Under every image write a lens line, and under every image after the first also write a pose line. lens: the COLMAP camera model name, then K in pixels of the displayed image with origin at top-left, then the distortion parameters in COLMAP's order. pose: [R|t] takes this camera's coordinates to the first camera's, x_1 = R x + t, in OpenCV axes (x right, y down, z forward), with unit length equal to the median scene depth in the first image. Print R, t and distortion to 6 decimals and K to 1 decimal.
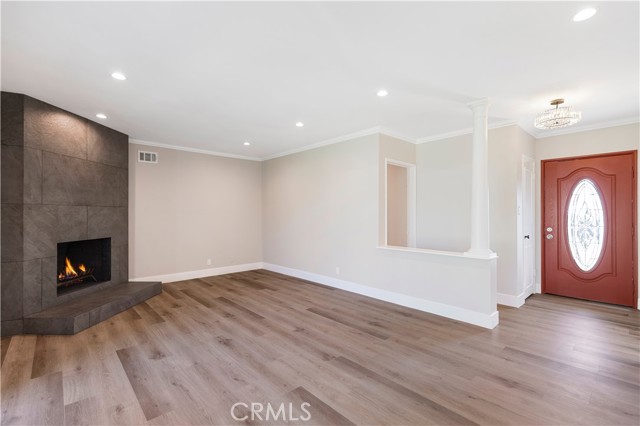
lens RADIAL K [[291.6, 0, 319.3], [0, 291.6, 211.9], [0, 0, 1]] dist [0.003448, 0.000423]
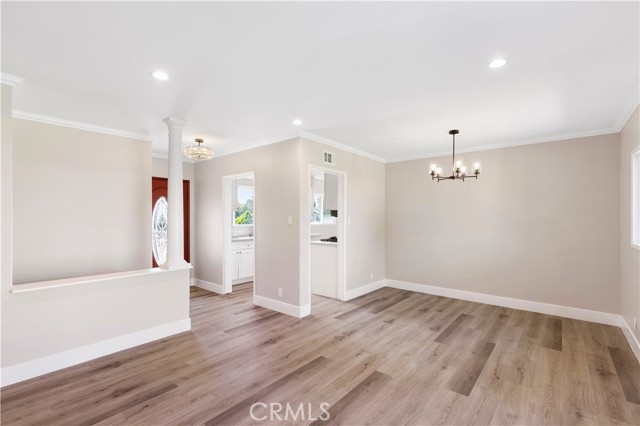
lens RADIAL K [[291.6, 0, 317.1], [0, 291.6, 215.5], [0, 0, 1]] dist [0.003448, 0.000423]
pose [[-0.121212, -0.004792, 0.992615, -0.574562], [-0.004081, 0.999982, 0.004329, -0.044165], [-0.992618, -0.003526, -0.121229, 0.640700]]
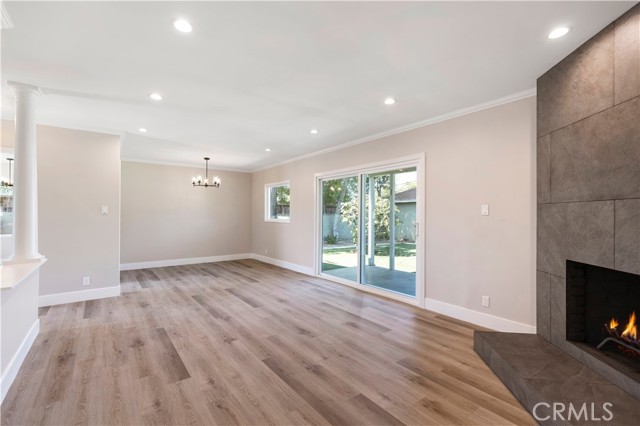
lens RADIAL K [[291.6, 0, 319.6], [0, 291.6, 213.9], [0, 0, 1]] dist [0.003448, 0.000423]
pose [[-0.995358, -0.003375, 0.096178, -0.428274], [-0.004153, 0.999960, -0.007892, 0.010540], [-0.096147, -0.008254, -0.995333, 1.850971]]
